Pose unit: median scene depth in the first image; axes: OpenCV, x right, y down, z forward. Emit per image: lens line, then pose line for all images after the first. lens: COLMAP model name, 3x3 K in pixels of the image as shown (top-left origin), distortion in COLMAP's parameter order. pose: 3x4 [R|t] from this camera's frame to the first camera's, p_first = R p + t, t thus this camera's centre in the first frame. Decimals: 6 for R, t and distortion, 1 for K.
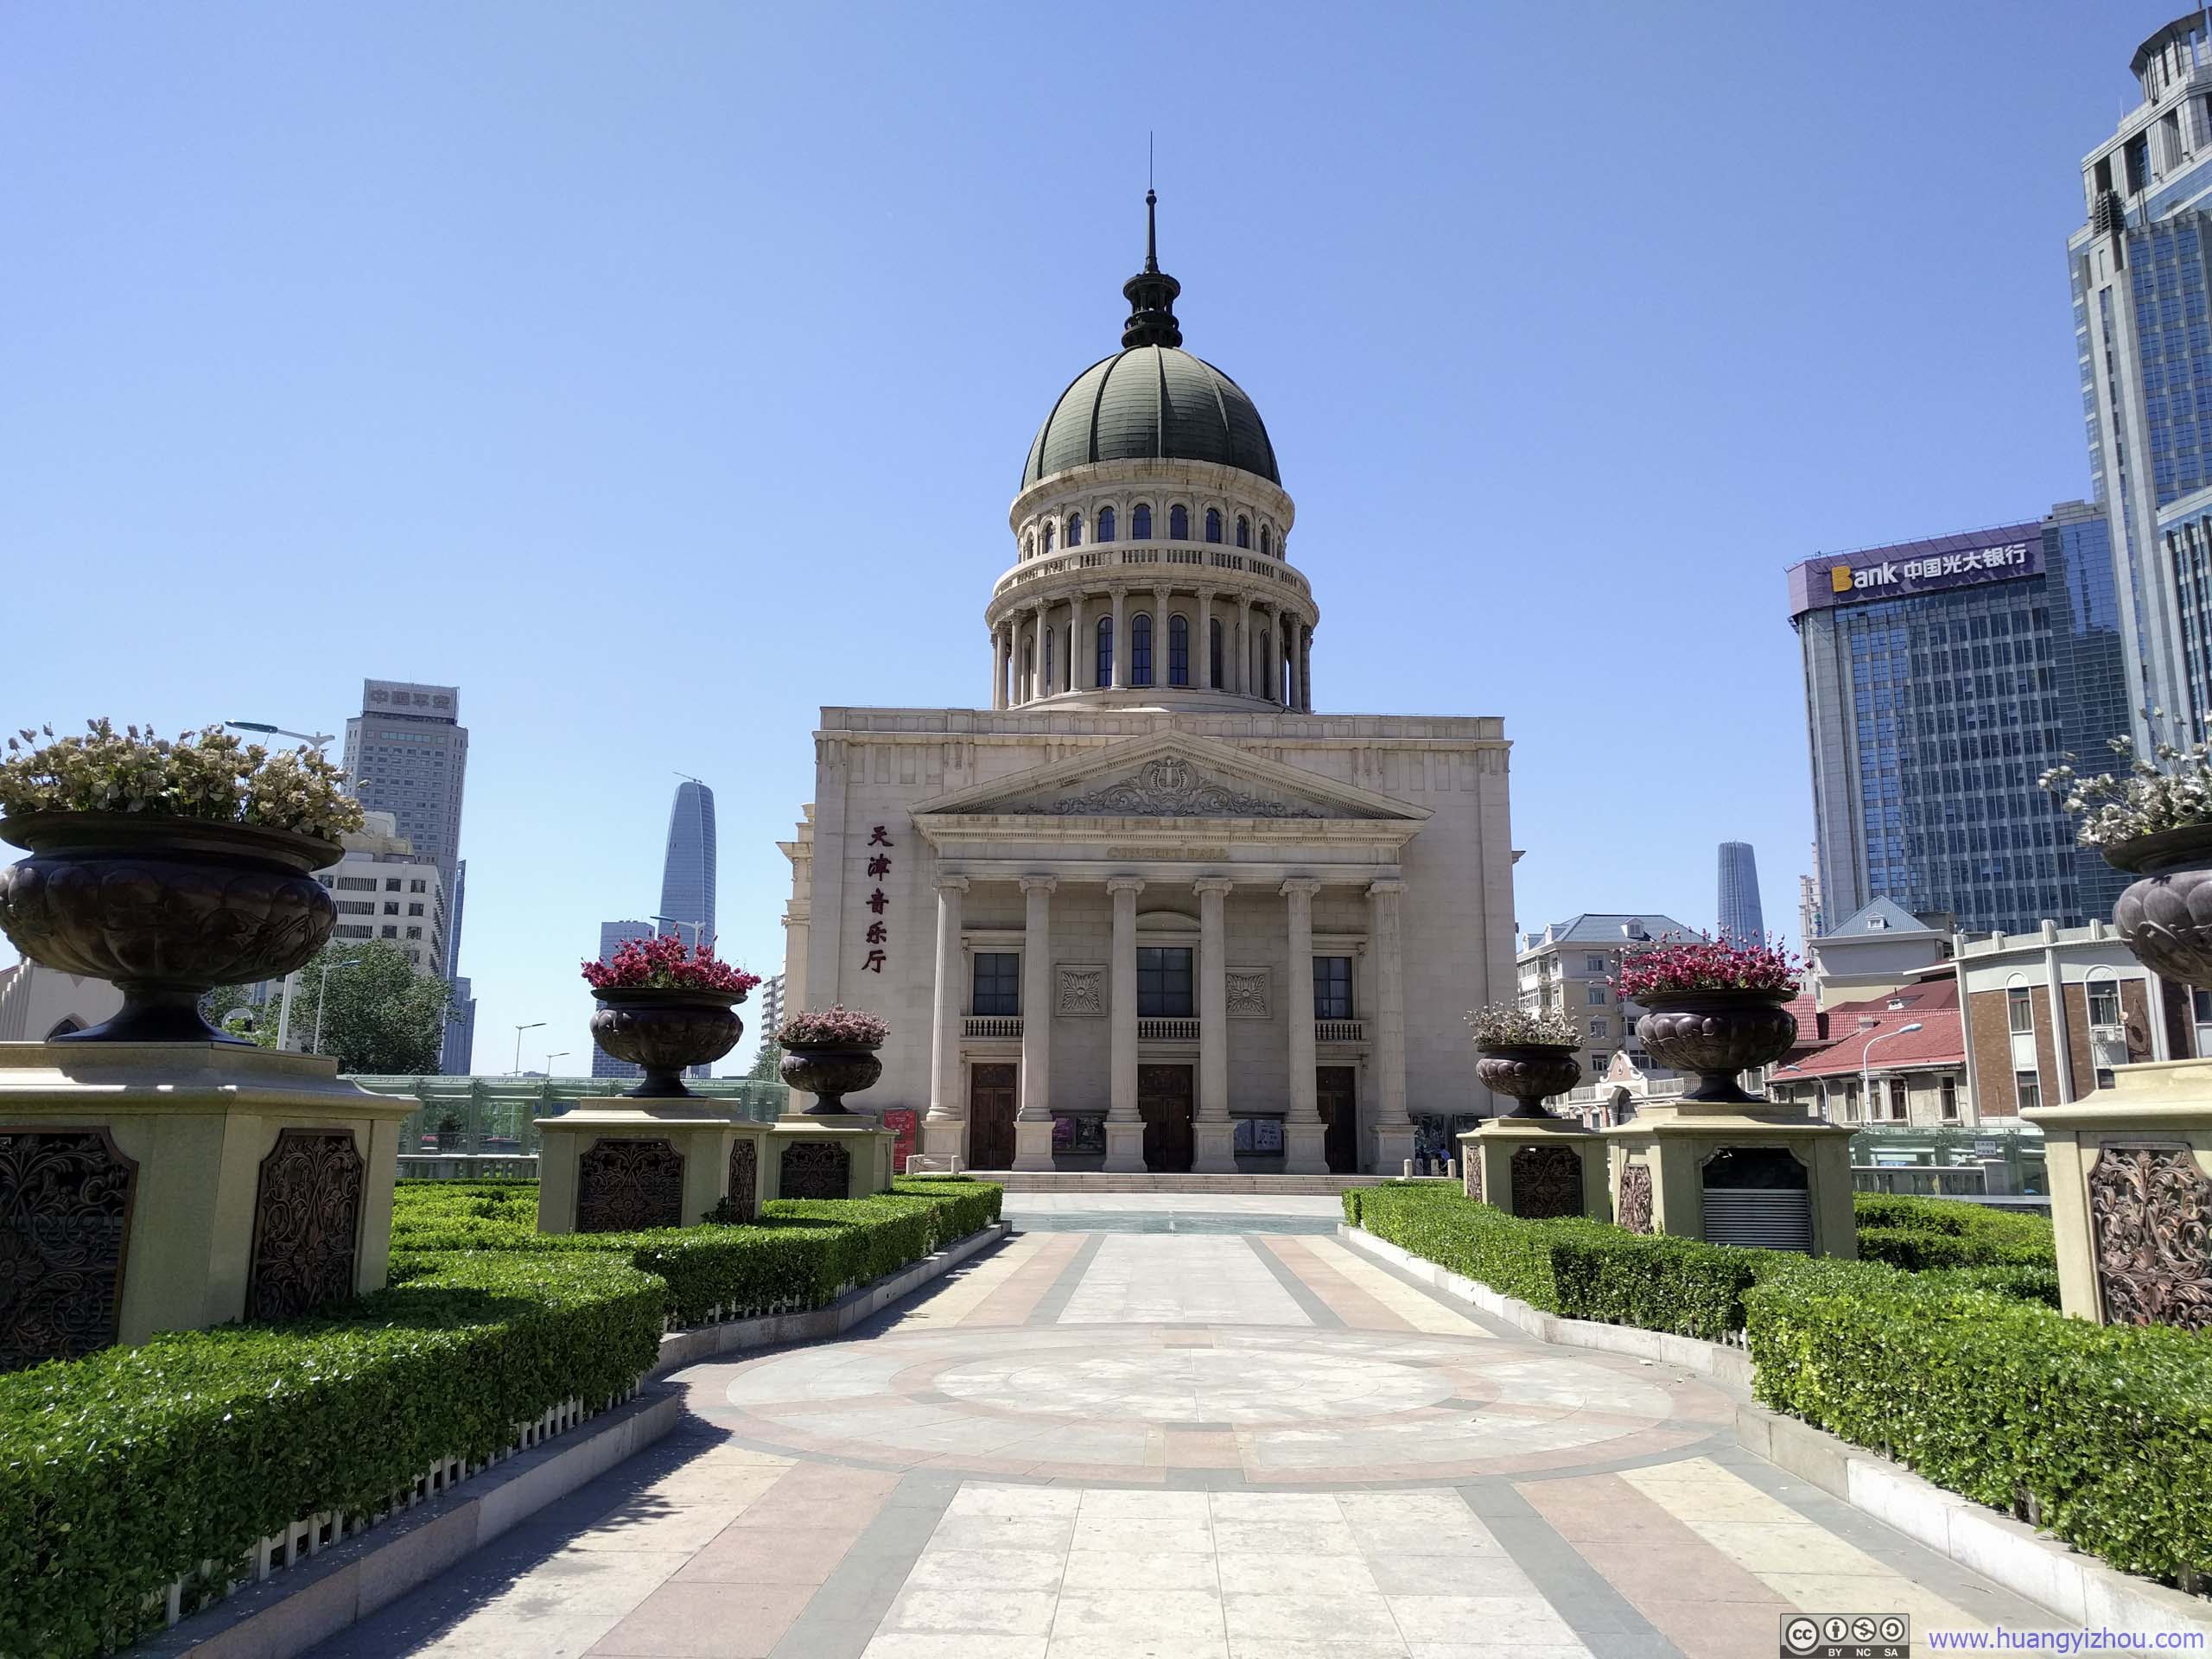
lens RADIAL K [[1638.0, 0, 1106.0], [0, 1638.0, 829.5], [0, 0, 1]] dist [0.017256, 0.002621]
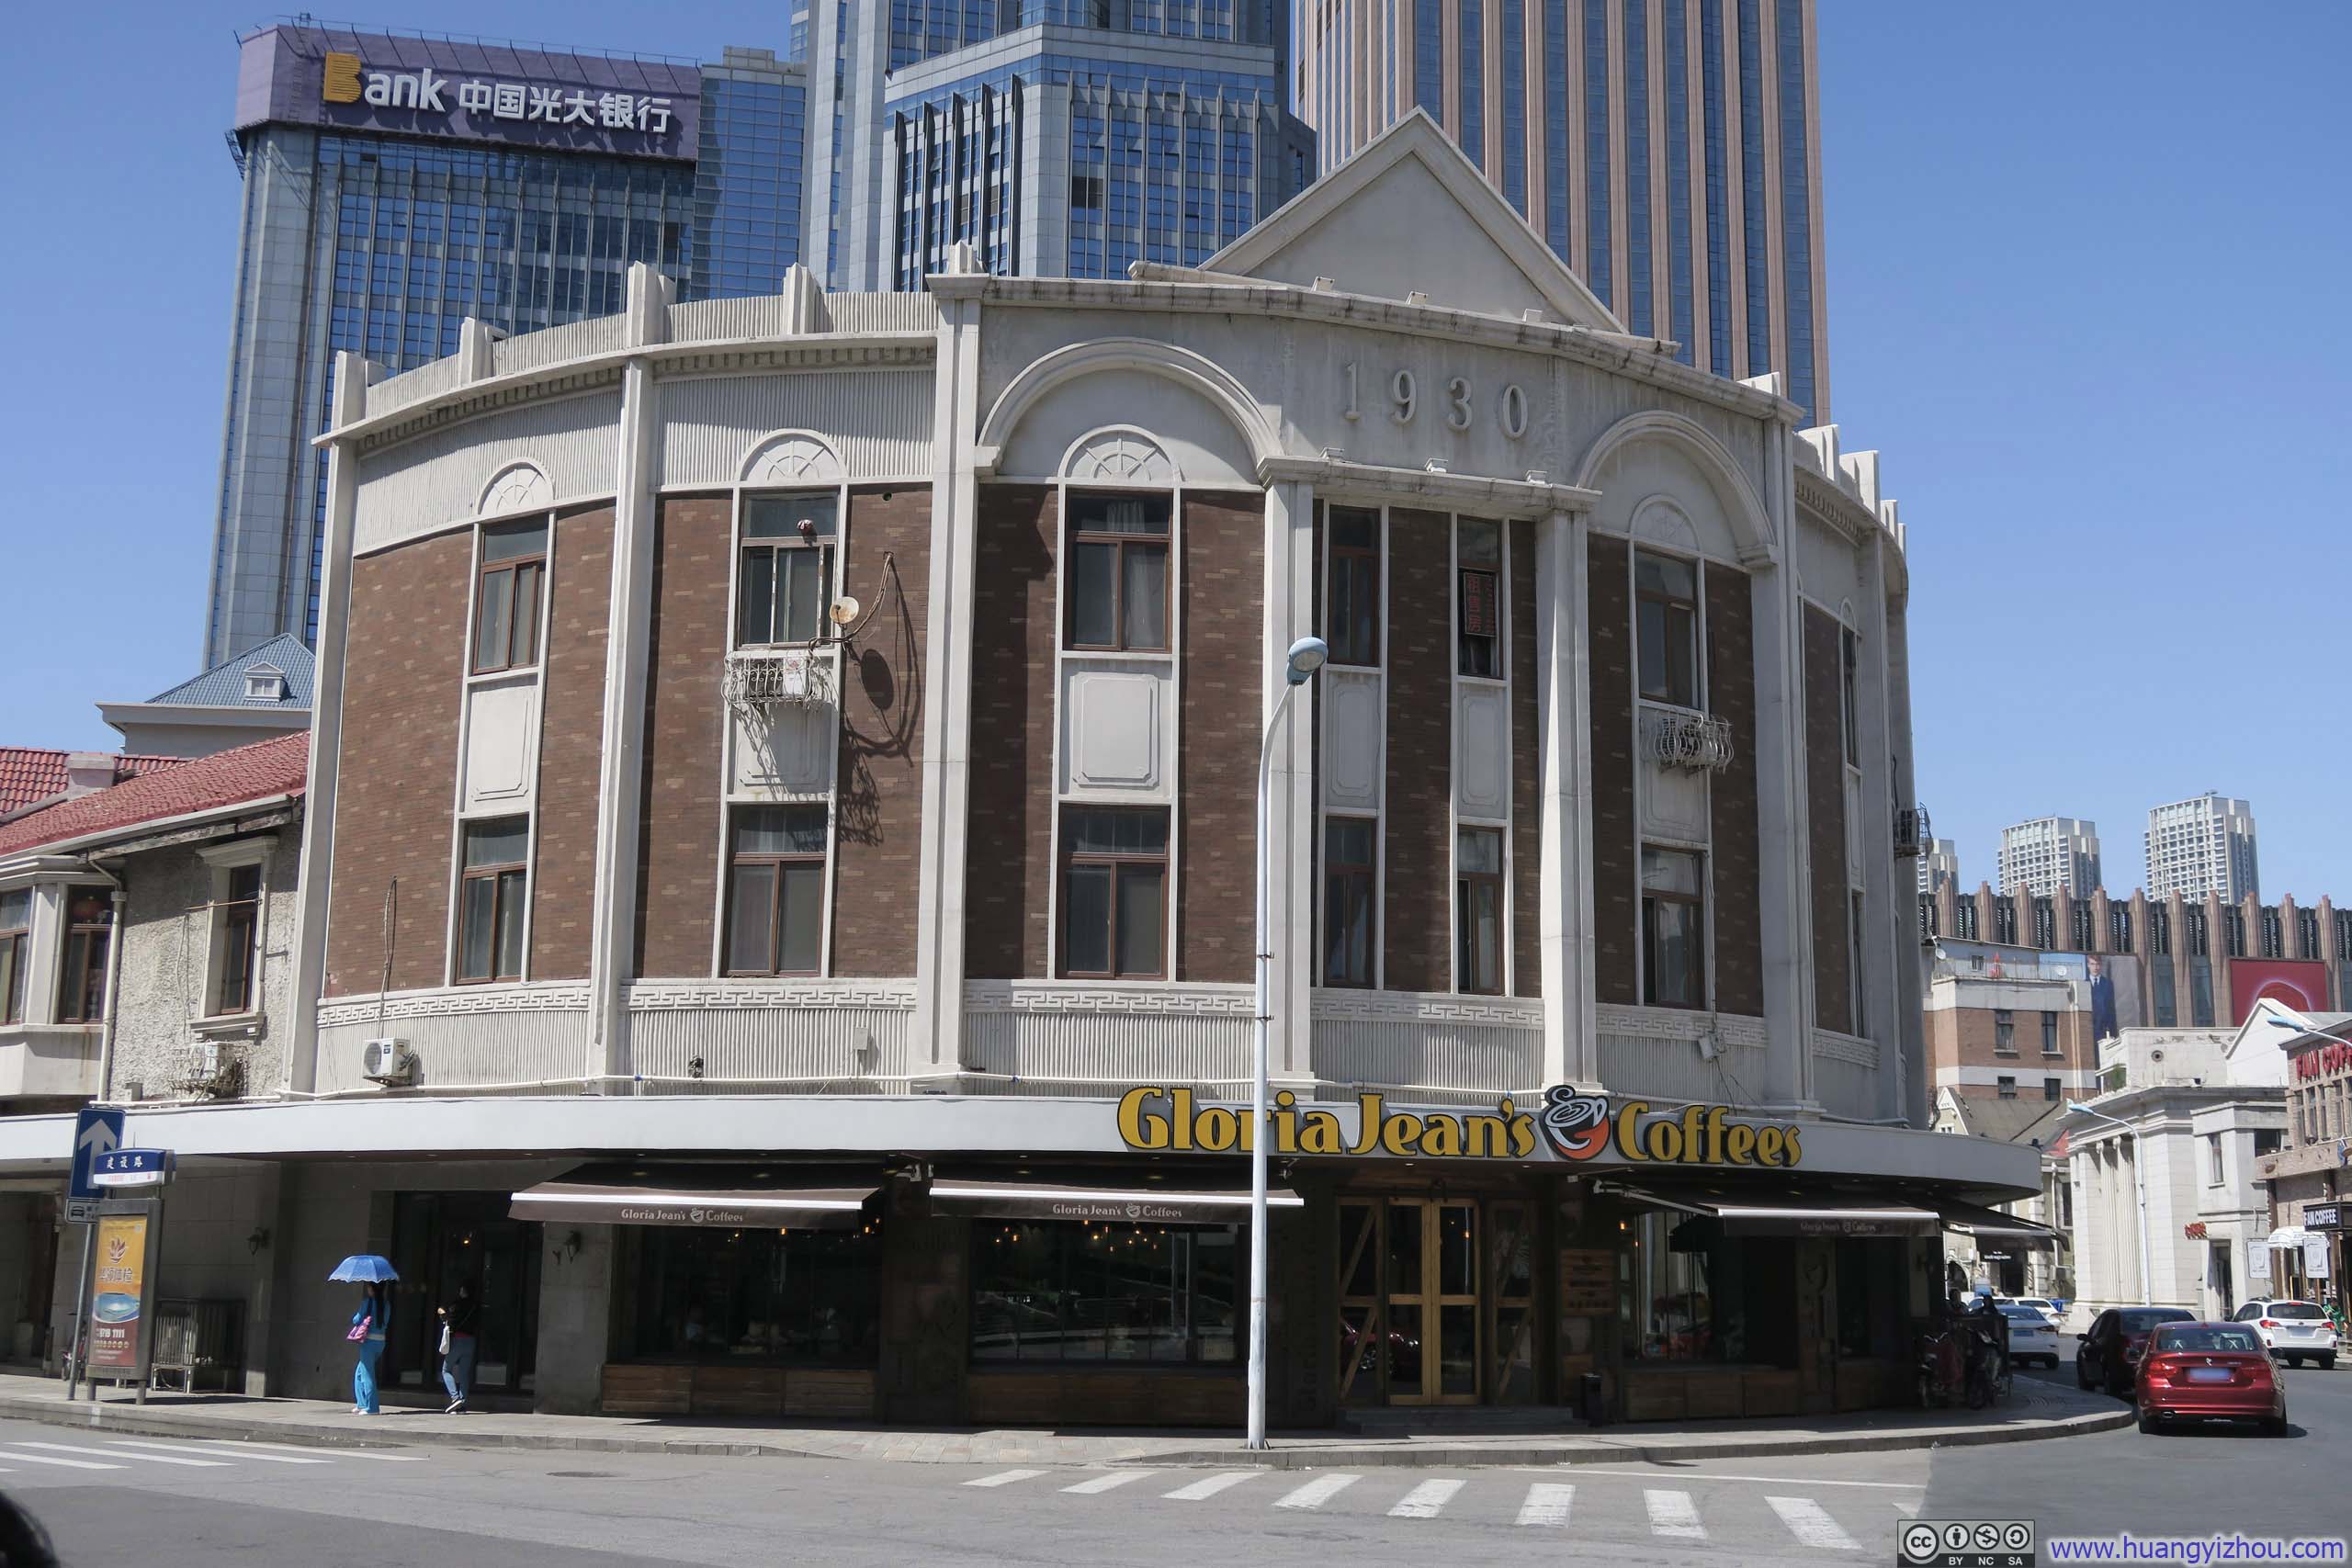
lens RADIAL K [[2552.4, 0, 1211.0], [0, 2552.4, 784.0], [0, 0, 1]] dist [-0.007590, 0.005266]
pose [[0.724231, 0.129294, 0.677327, 0.392976], [-0.134467, 0.989888, -0.045179, 0.157206], [-0.676319, -0.058358, 0.734293, 0.671630]]
